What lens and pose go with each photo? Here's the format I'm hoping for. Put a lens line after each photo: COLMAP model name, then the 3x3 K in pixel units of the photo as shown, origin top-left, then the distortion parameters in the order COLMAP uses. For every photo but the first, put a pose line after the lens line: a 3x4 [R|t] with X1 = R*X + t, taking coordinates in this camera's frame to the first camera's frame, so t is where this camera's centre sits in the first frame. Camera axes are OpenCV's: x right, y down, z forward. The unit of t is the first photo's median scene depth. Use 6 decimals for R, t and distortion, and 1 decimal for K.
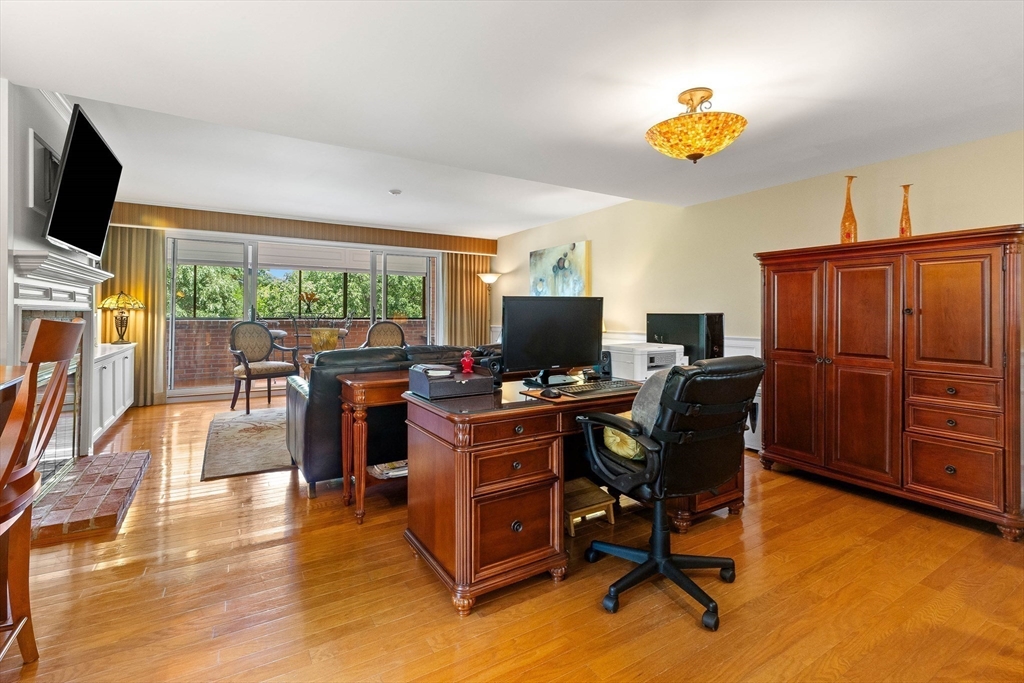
lens RADIAL K [[468.2, 0, 521.2], [0, 468.2, 317.0], [0, 0, 1]] dist [0.003074, -0.000341]
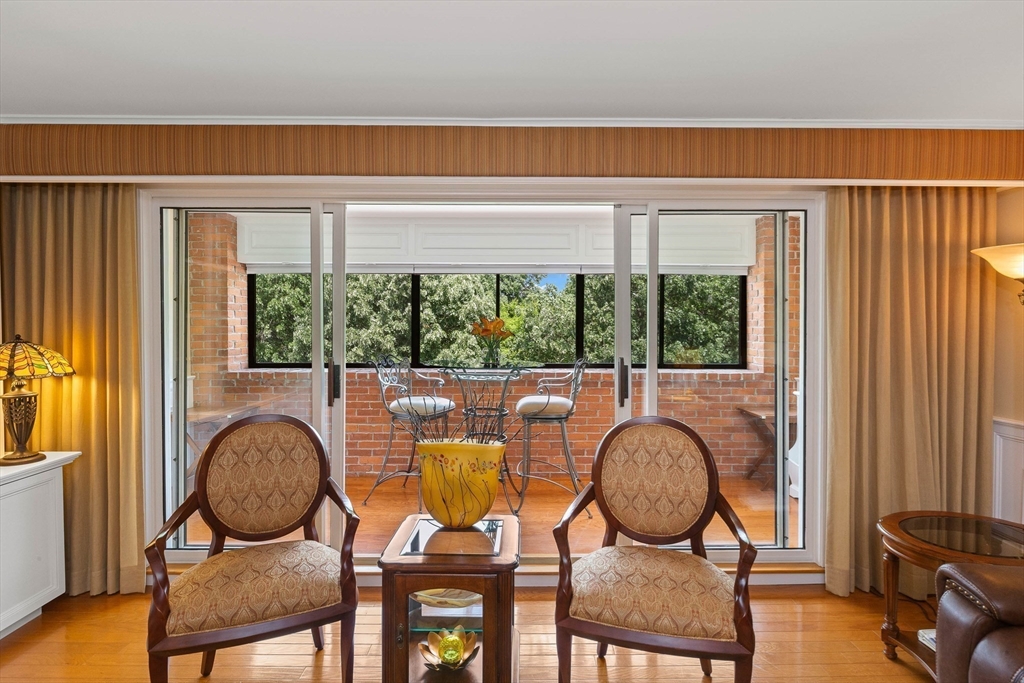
lens RADIAL K [[513.6, 0, 508.1], [0, 513.6, 330.8], [0, 0, 1]] dist [-0.004227, -0.000556]
pose [[0.836818, 0.003648, -0.547470, -0.161192], [-0.003546, 0.999993, 0.001242, -0.041277], [0.547470, 0.000902, 0.836825, 0.580526]]
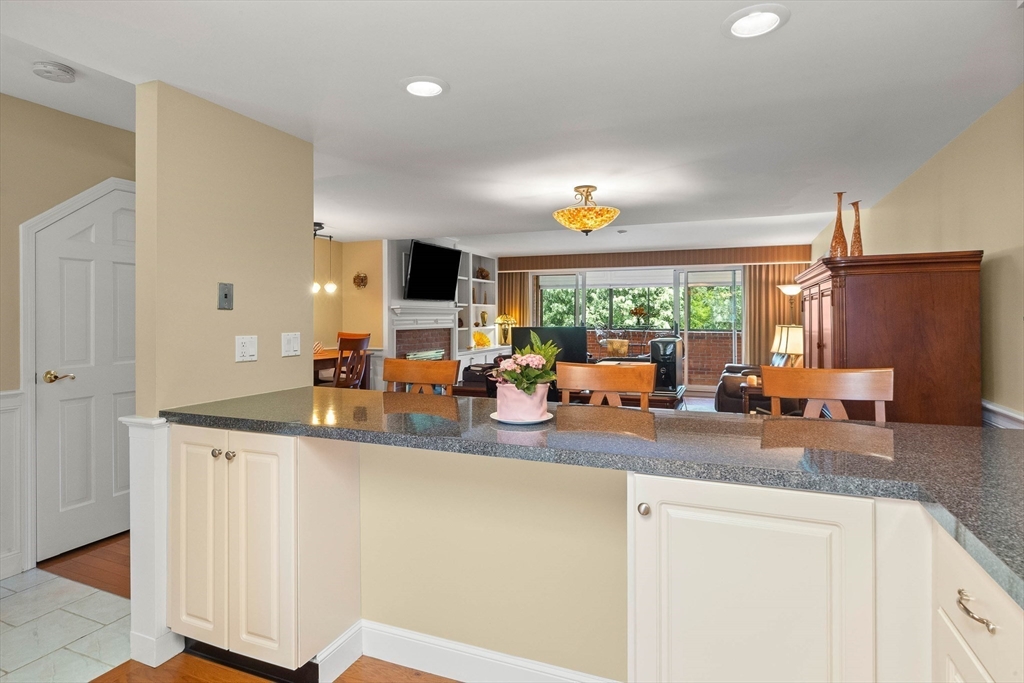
lens RADIAL K [[541.8, 0, 524.6], [0, 541.8, 308.8], [0, 0, 1]] dist [0.004744, -0.000006]
pose [[0.586262, -0.012116, -0.810031, 0.479571], [-0.006007, 0.999796, -0.019302, -0.022496], [0.810099, 0.016181, 0.586069, -0.032698]]
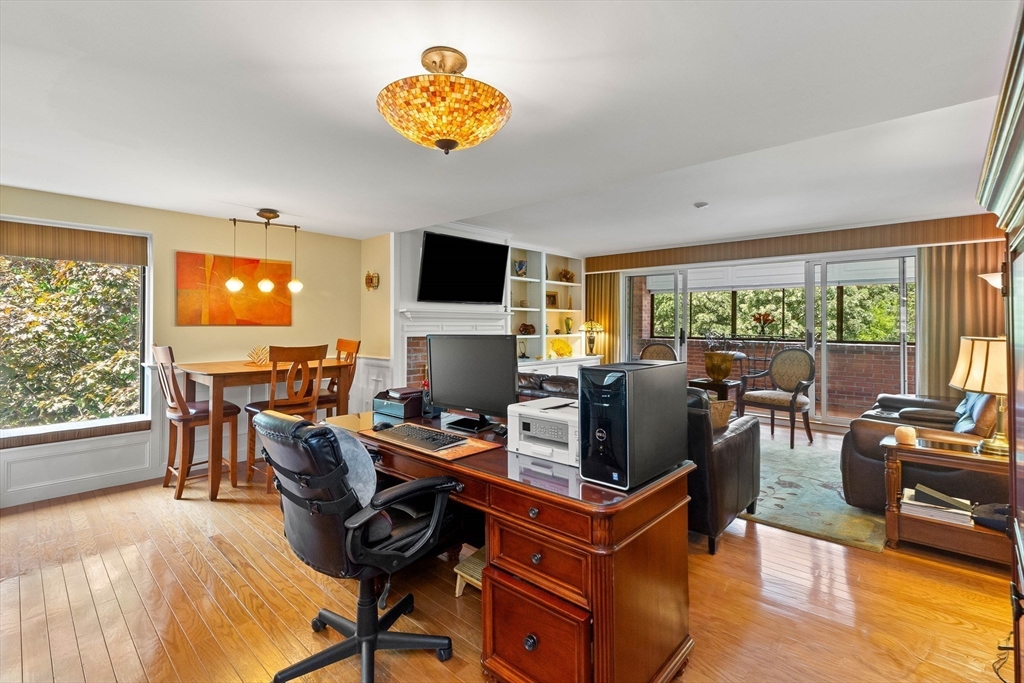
lens RADIAL K [[468.2, 0, 519.7], [0, 468.2, 321.5], [0, 0, 1]] dist [0.003074, -0.000341]
pose [[0.260574, -0.007185, -0.965427, 0.327610], [-0.010797, 0.999888, -0.010356, -0.020428], [0.965394, 0.013122, 0.260467, 0.279336]]
